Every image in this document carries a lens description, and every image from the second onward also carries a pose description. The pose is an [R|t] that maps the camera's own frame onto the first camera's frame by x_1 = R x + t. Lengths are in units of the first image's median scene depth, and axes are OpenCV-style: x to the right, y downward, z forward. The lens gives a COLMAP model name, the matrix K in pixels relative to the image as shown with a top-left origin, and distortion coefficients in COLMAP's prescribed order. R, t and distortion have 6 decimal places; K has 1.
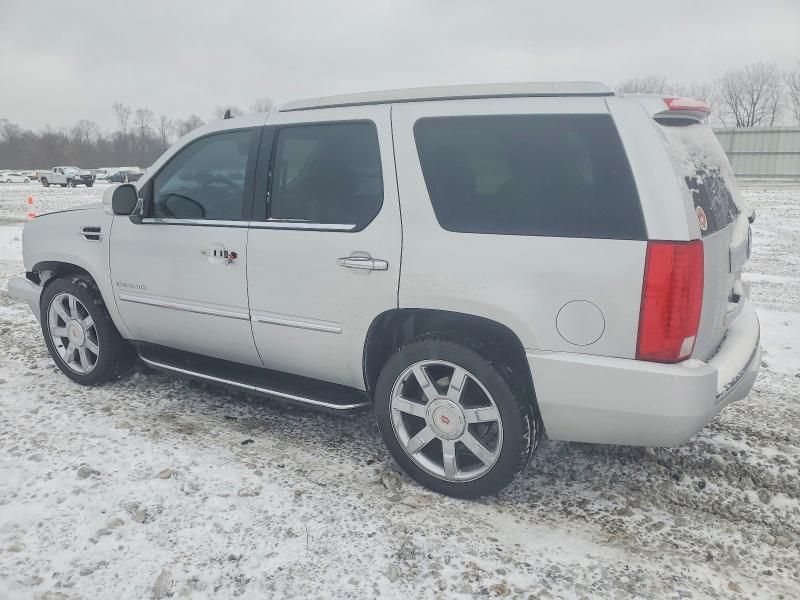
lens RADIAL K [[640.3, 0, 397.6], [0, 640.3, 300.0], [0, 0, 1]] dist [0.030922, 0.003201]
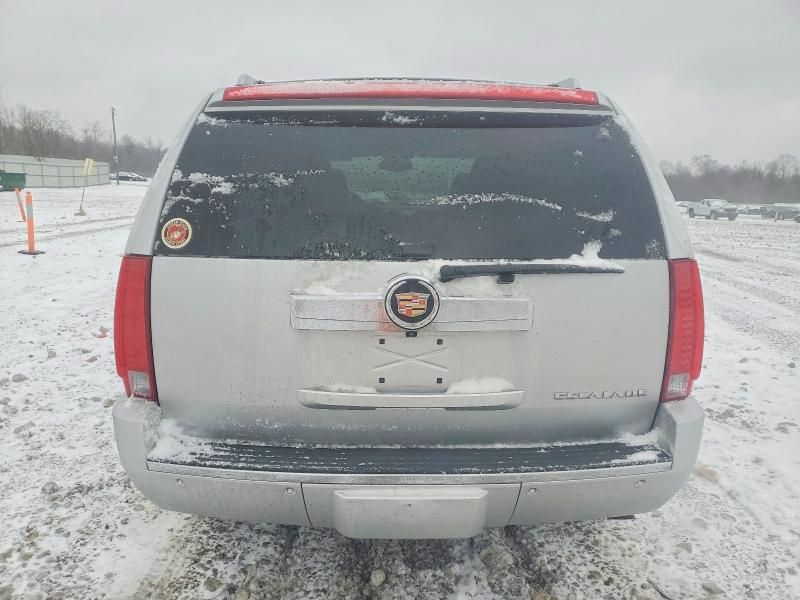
lens RADIAL K [[640.3, 0, 397.6], [0, 640.3, 300.0], [0, 0, 1]] dist [0.030922, 0.003201]
pose [[0.525227, 0.180352, -0.831631, 0.096468], [-0.224034, 0.972112, 0.069327, -0.012019], [0.820942, 0.149901, 0.550984, 0.059635]]
